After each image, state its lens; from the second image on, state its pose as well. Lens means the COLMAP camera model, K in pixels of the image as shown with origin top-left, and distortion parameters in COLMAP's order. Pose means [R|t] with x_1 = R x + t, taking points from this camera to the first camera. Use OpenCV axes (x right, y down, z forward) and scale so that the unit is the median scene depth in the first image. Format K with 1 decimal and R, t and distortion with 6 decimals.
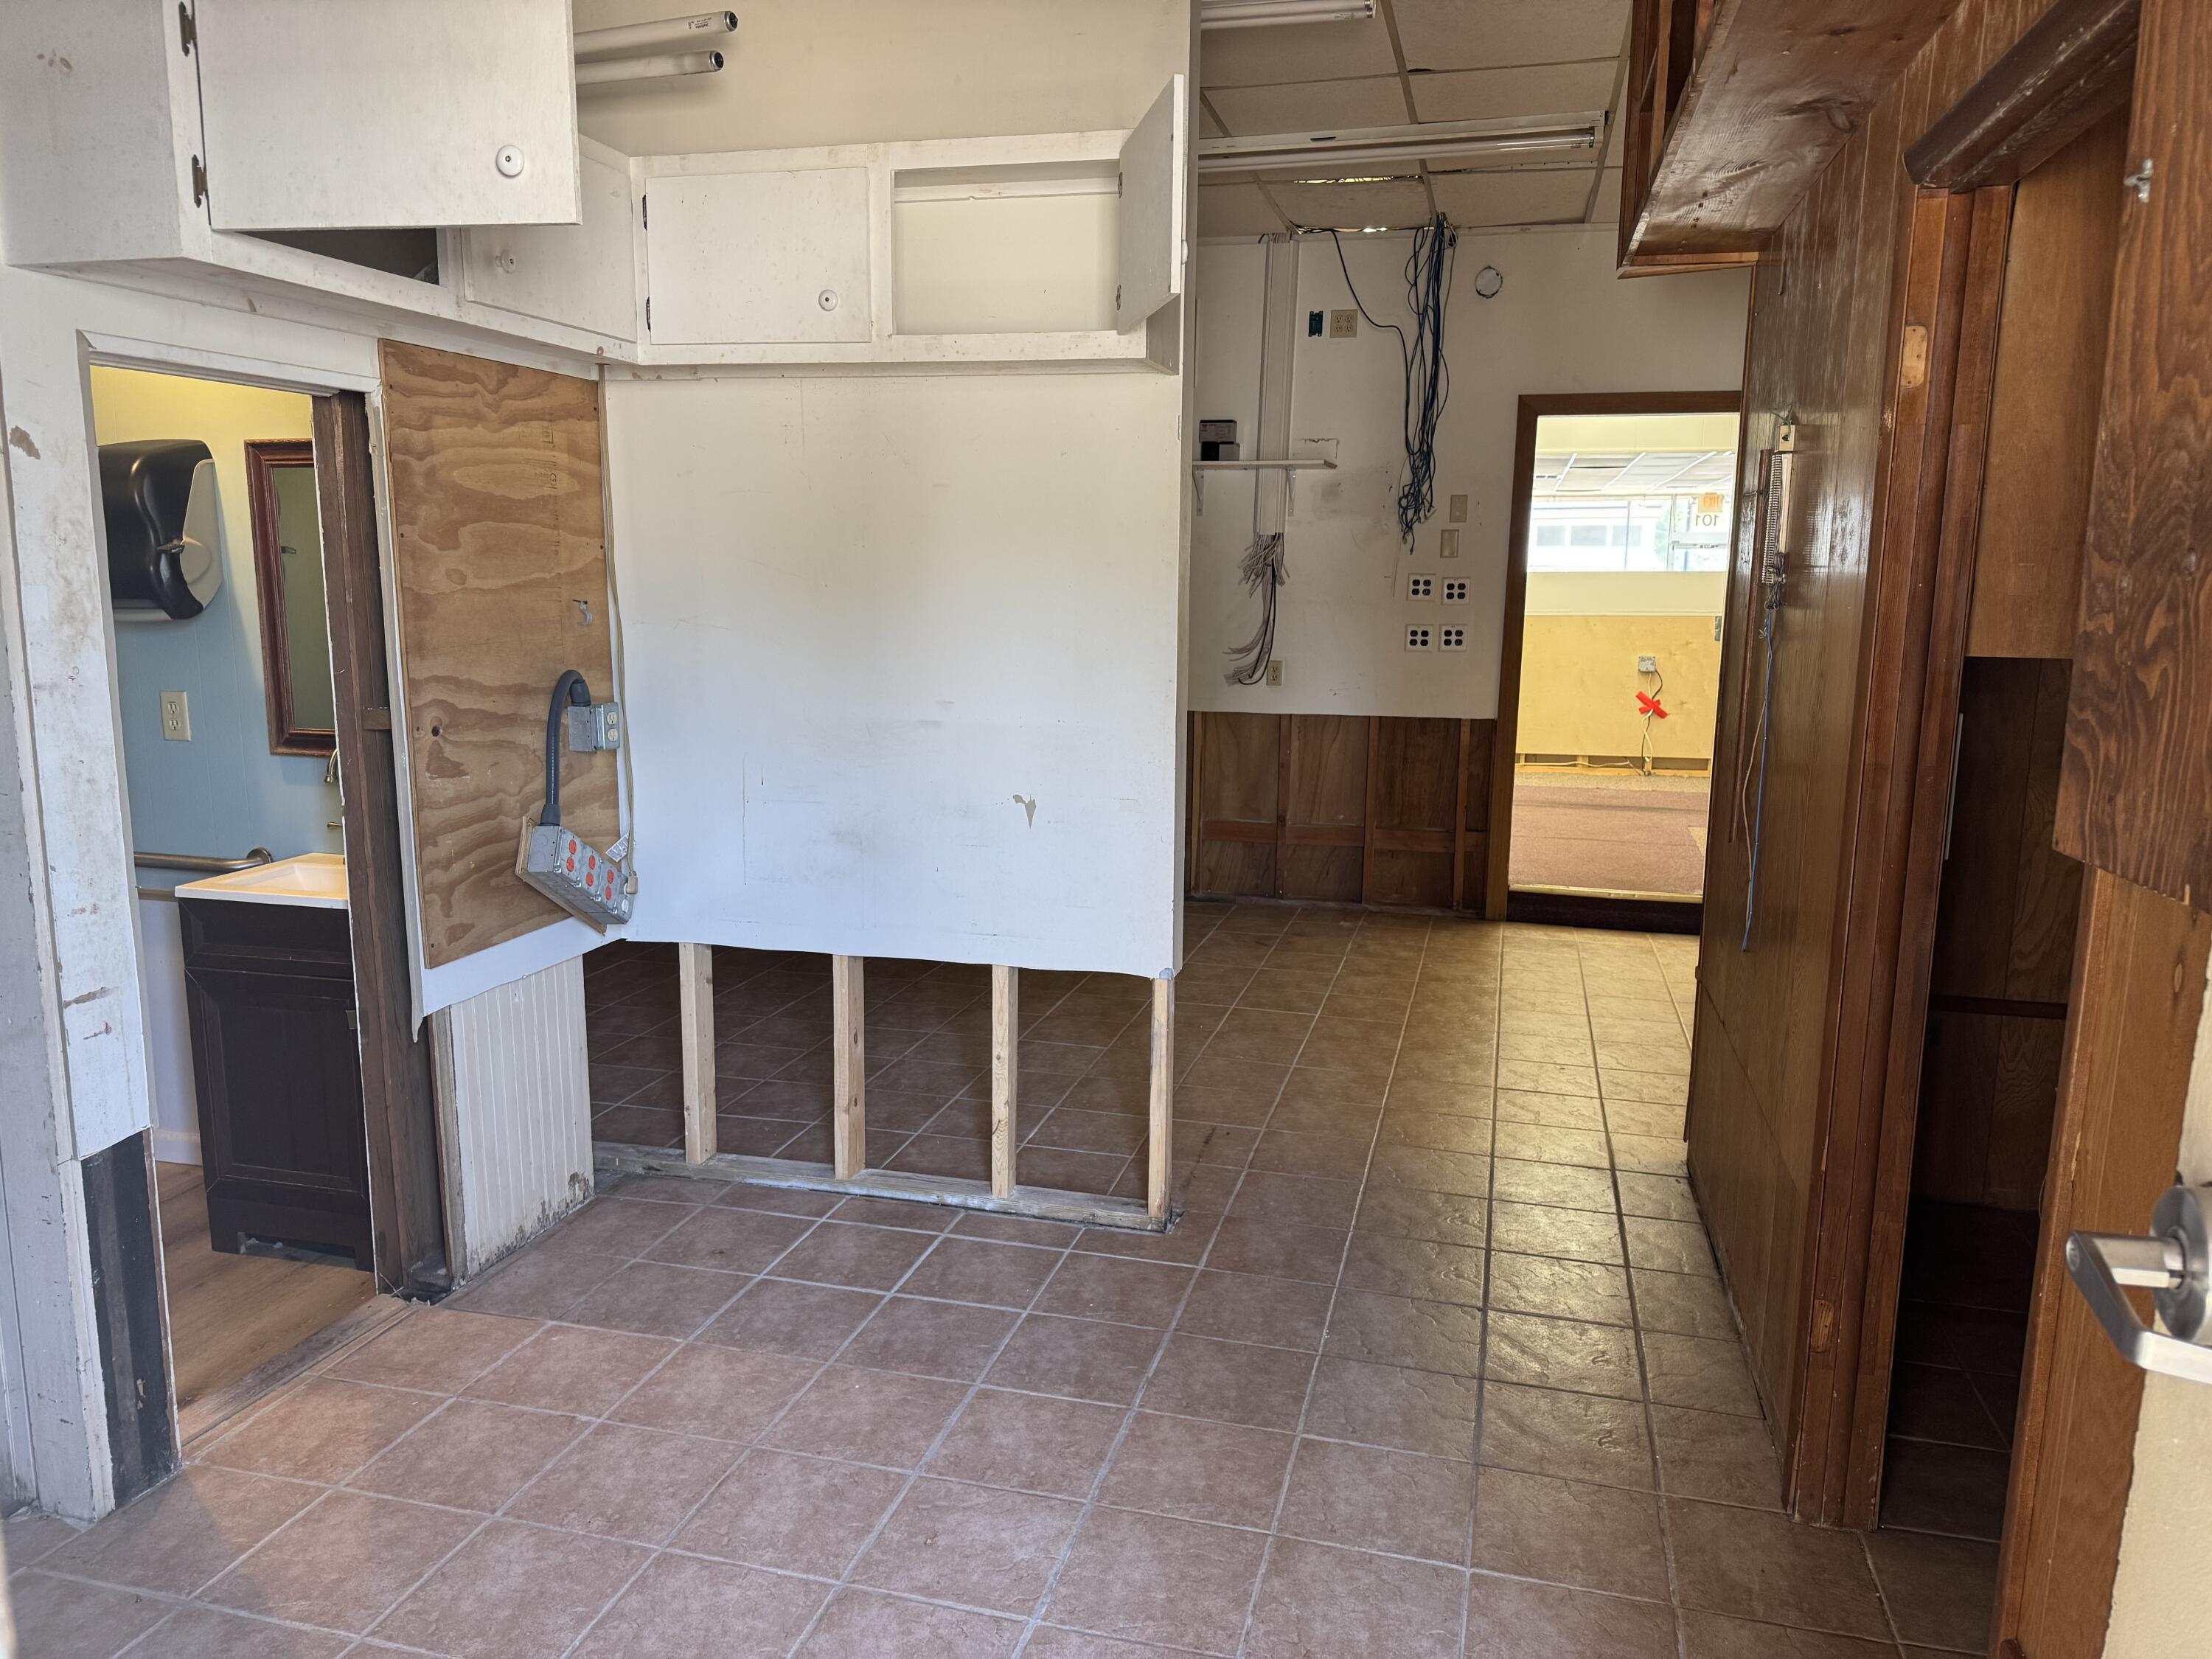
lens RADIAL K [[1569.8, 0, 1106.0], [0, 1569.8, 829.5], [0, 0, 1]] dist [0.086518, -0.114382]
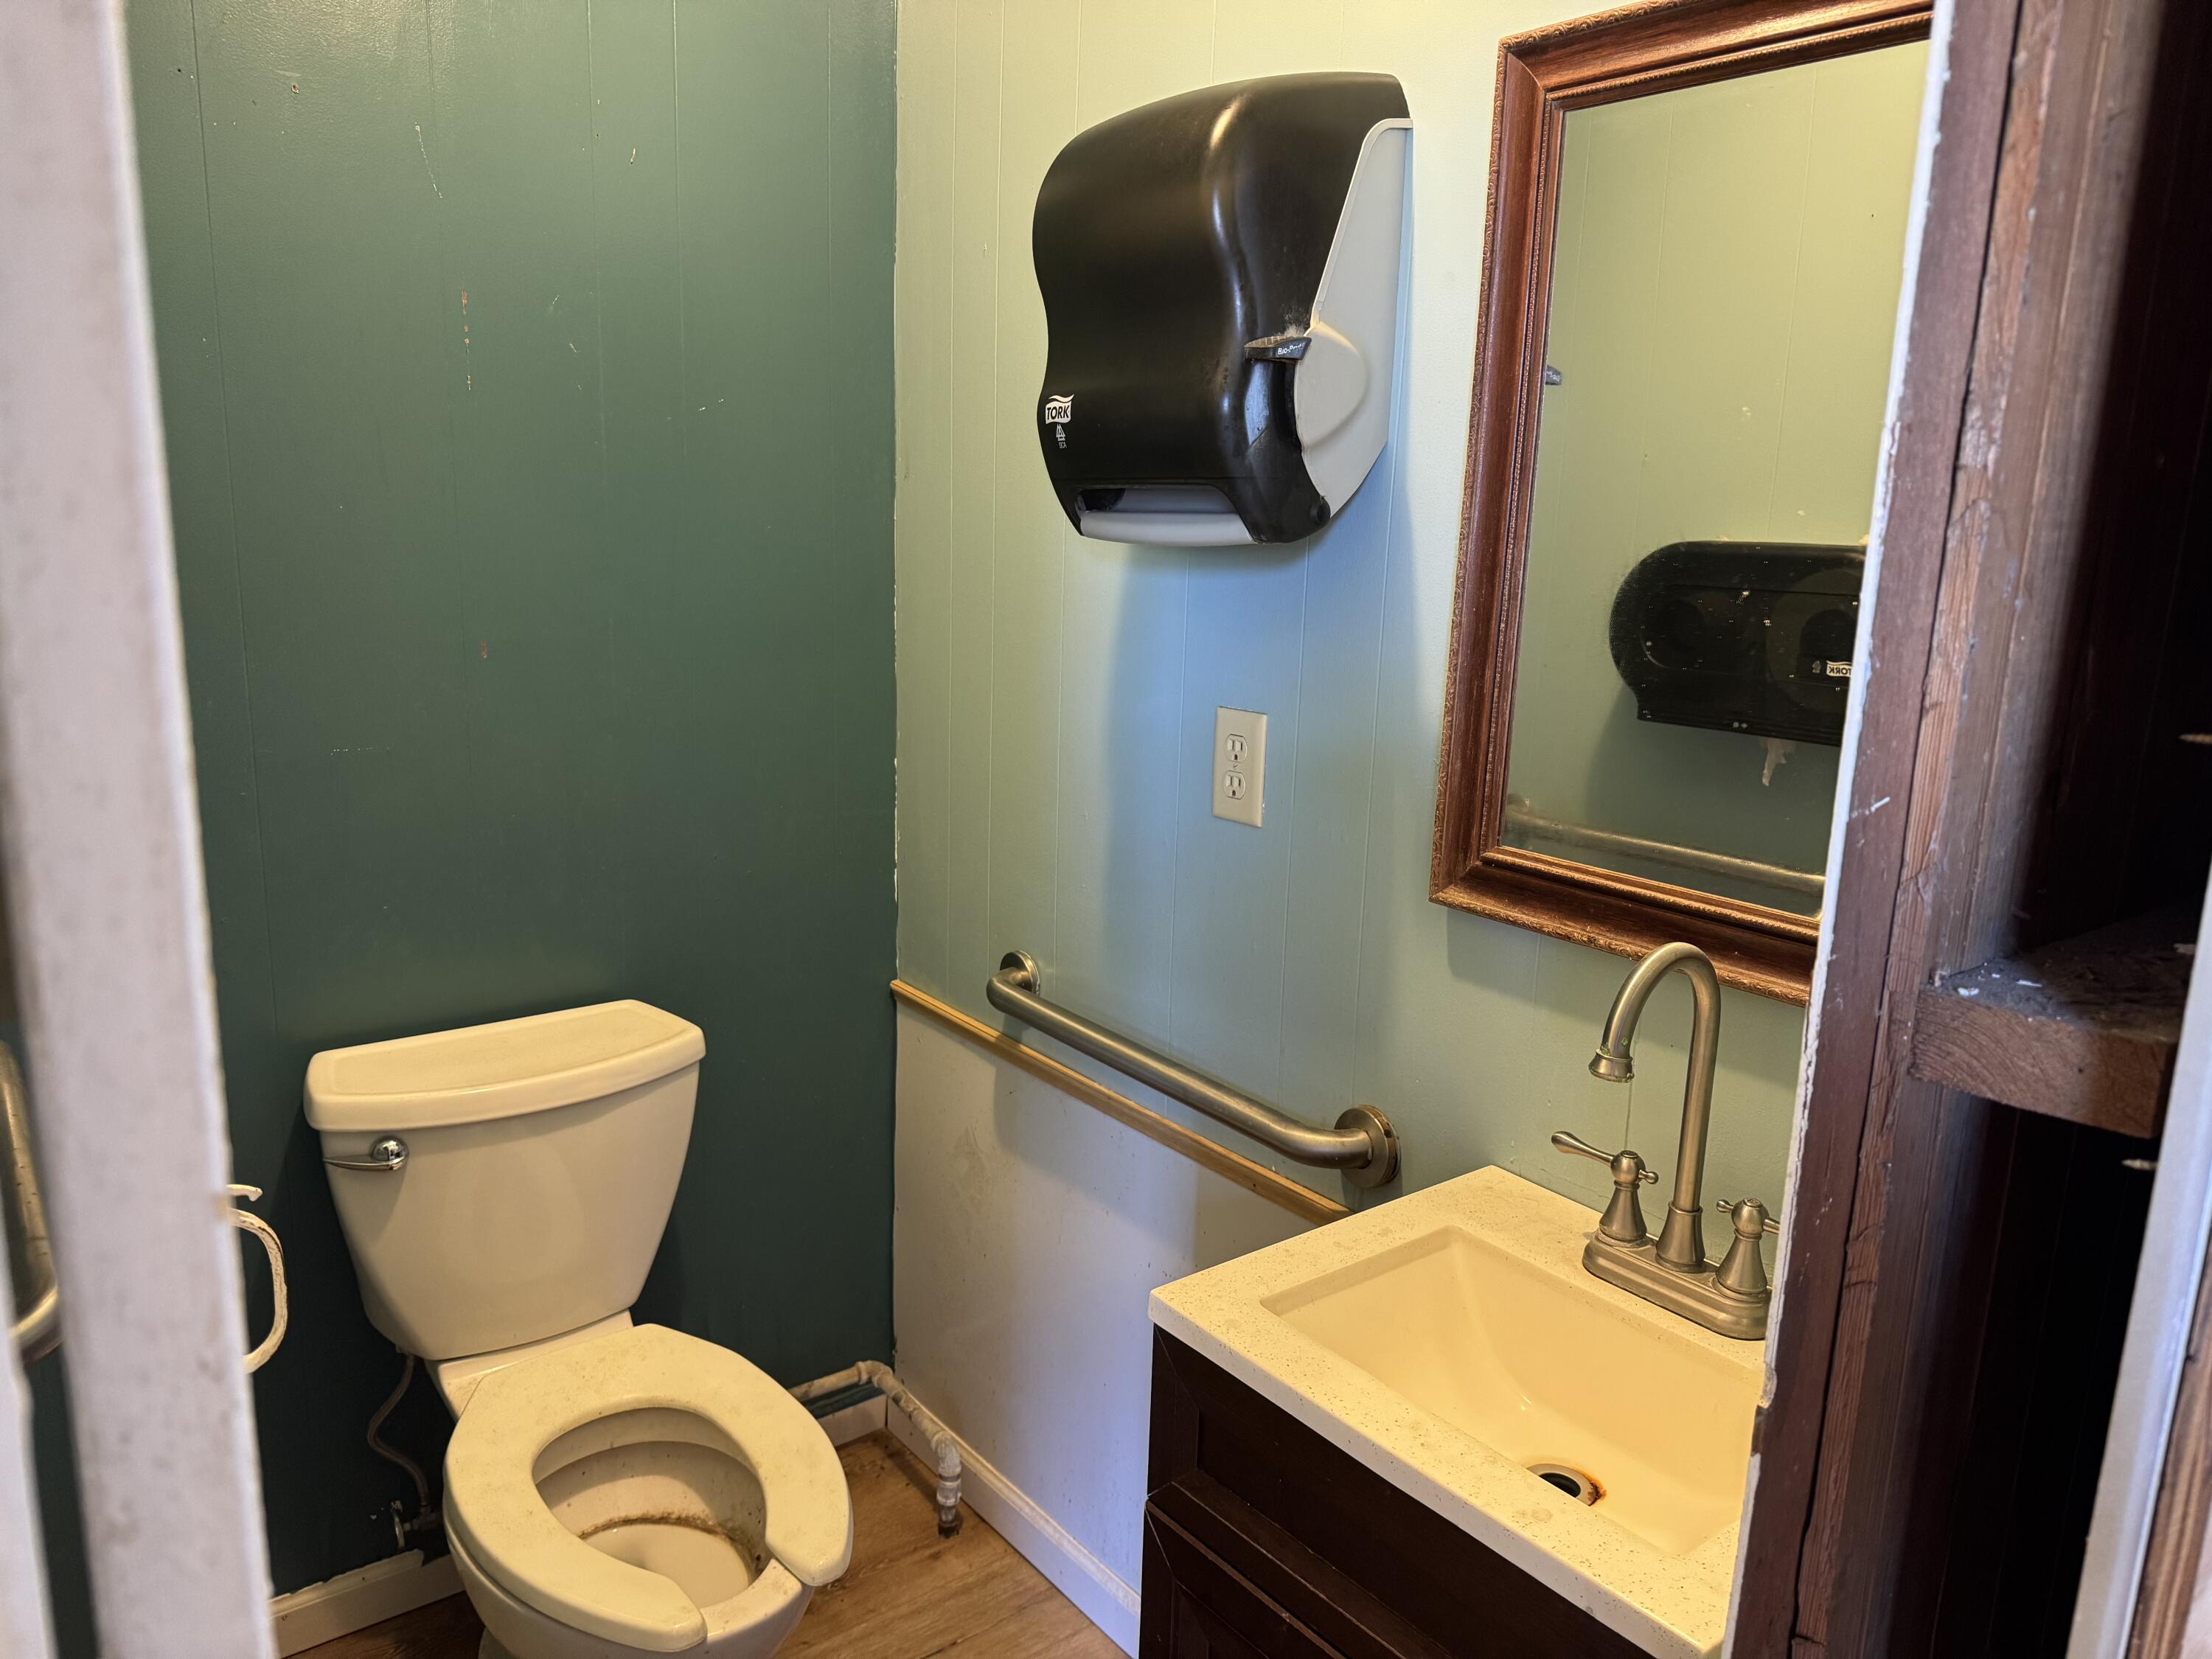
lens RADIAL K [[1569.8, 0, 1106.0], [0, 1569.8, 829.5], [0, 0, 1]] dist [0.086518, -0.114382]
pose [[0.801328, 0.142448, -0.581018, -0.380181], [-0.125717, 0.989647, 0.069245, -0.084165], [0.584866, 0.017556, 0.810940, 0.665743]]
